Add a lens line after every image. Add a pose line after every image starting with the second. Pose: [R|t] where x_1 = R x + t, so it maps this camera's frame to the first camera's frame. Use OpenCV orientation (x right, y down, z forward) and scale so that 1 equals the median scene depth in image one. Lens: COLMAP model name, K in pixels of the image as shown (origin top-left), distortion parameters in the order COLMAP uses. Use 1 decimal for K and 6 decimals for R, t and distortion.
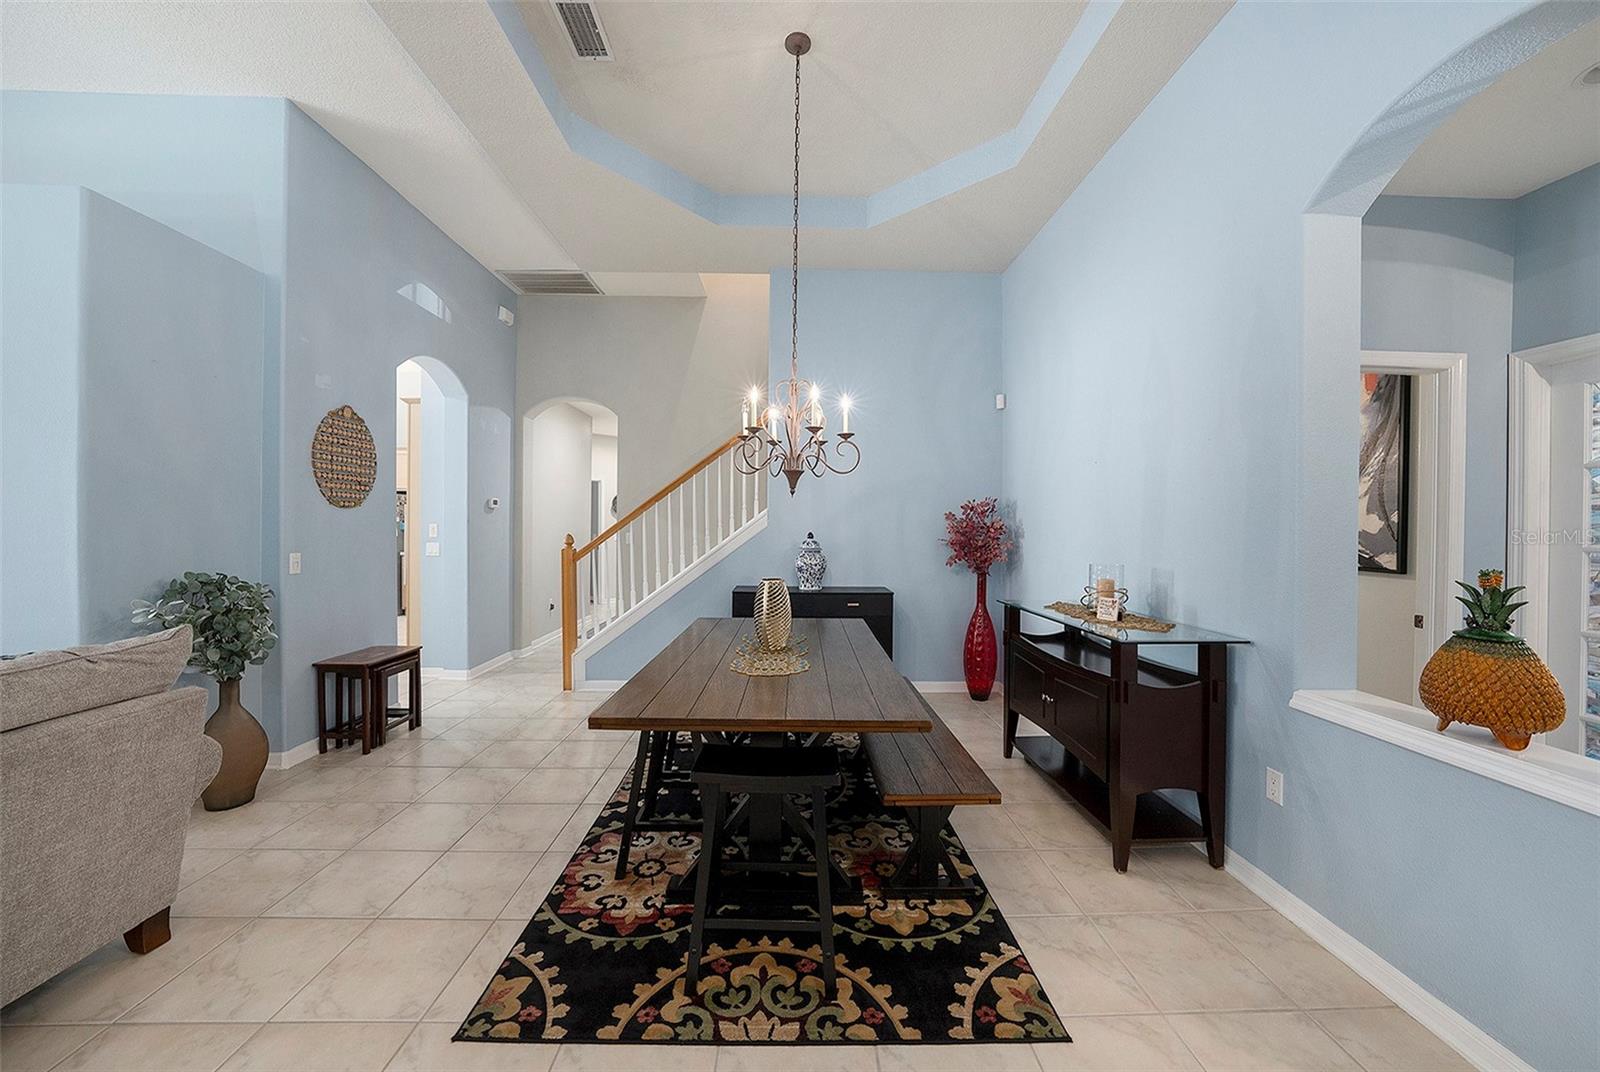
lens RADIAL K [[563.6, 0, 802.5], [0, 563.6, 531.3], [0, 0, 1]] dist [-0.023011, 0.003342]
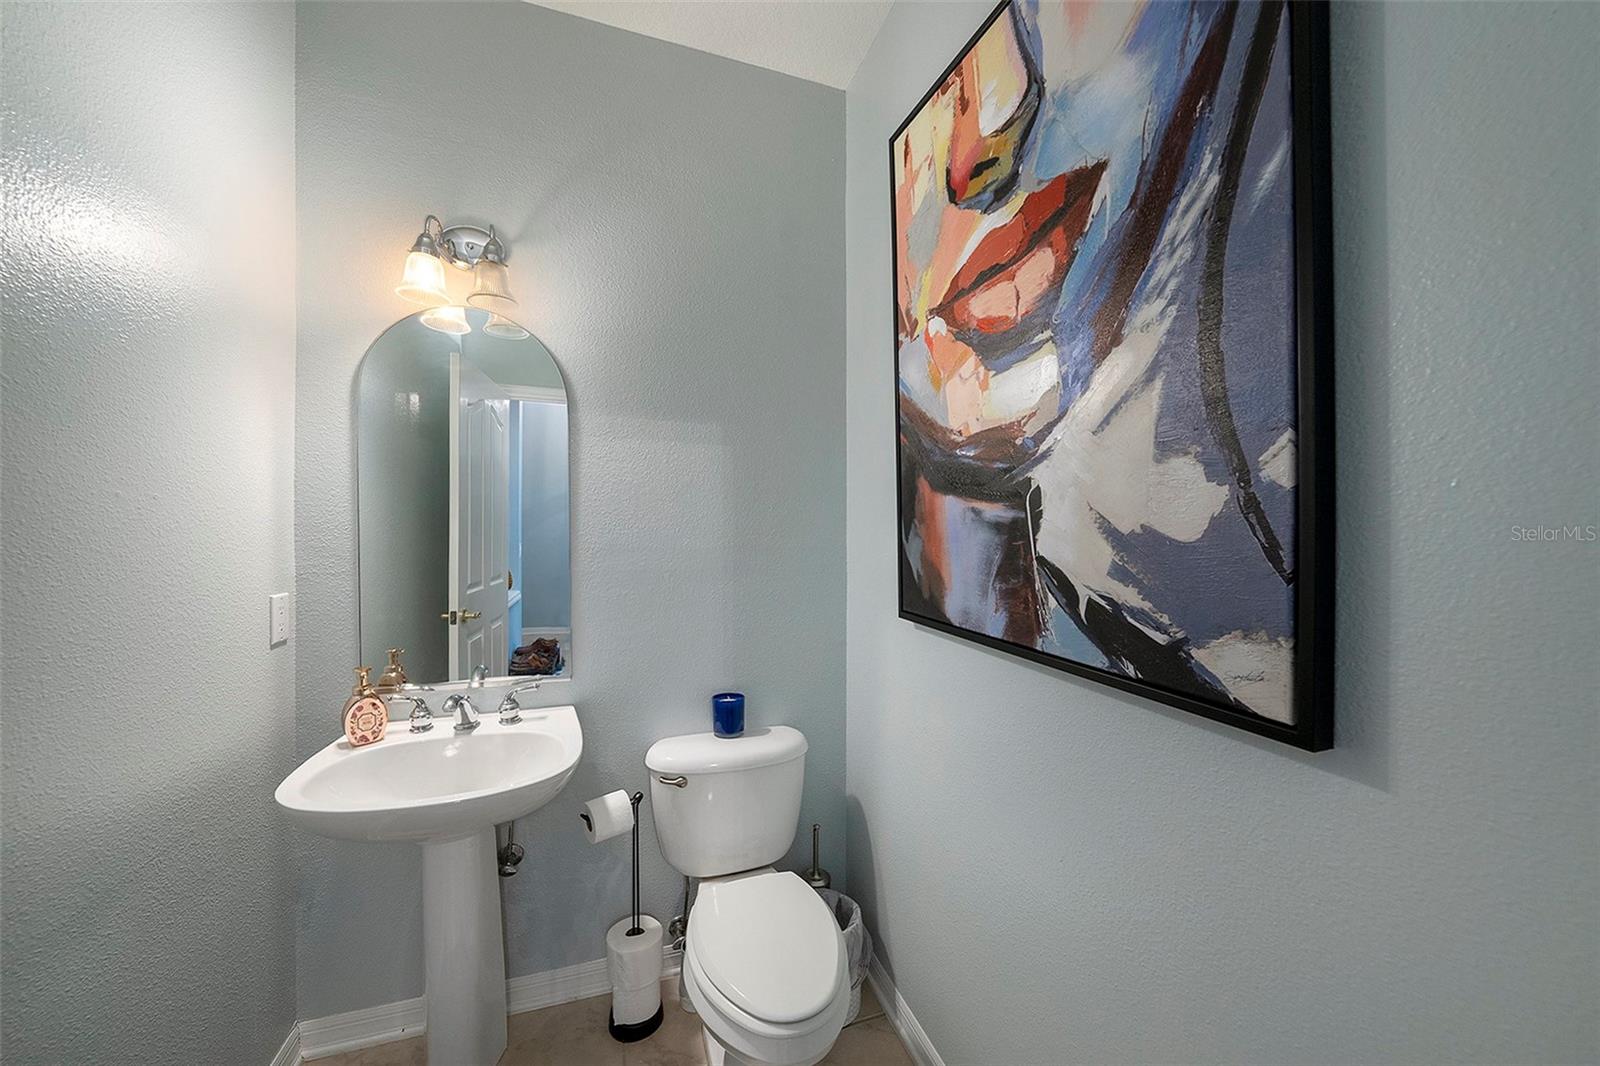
lens RADIAL K [[563.6, 0, 810.2], [0, 563.6, 503.6], [0, 0, 1]] dist [-0.023011, 0.003342]
pose [[0.941218, 0.008932, 0.337681, 1.061425], [0.003092, 0.999381, -0.035052, -0.004835], [-0.337785, 0.034036, 0.940608, 1.092202]]
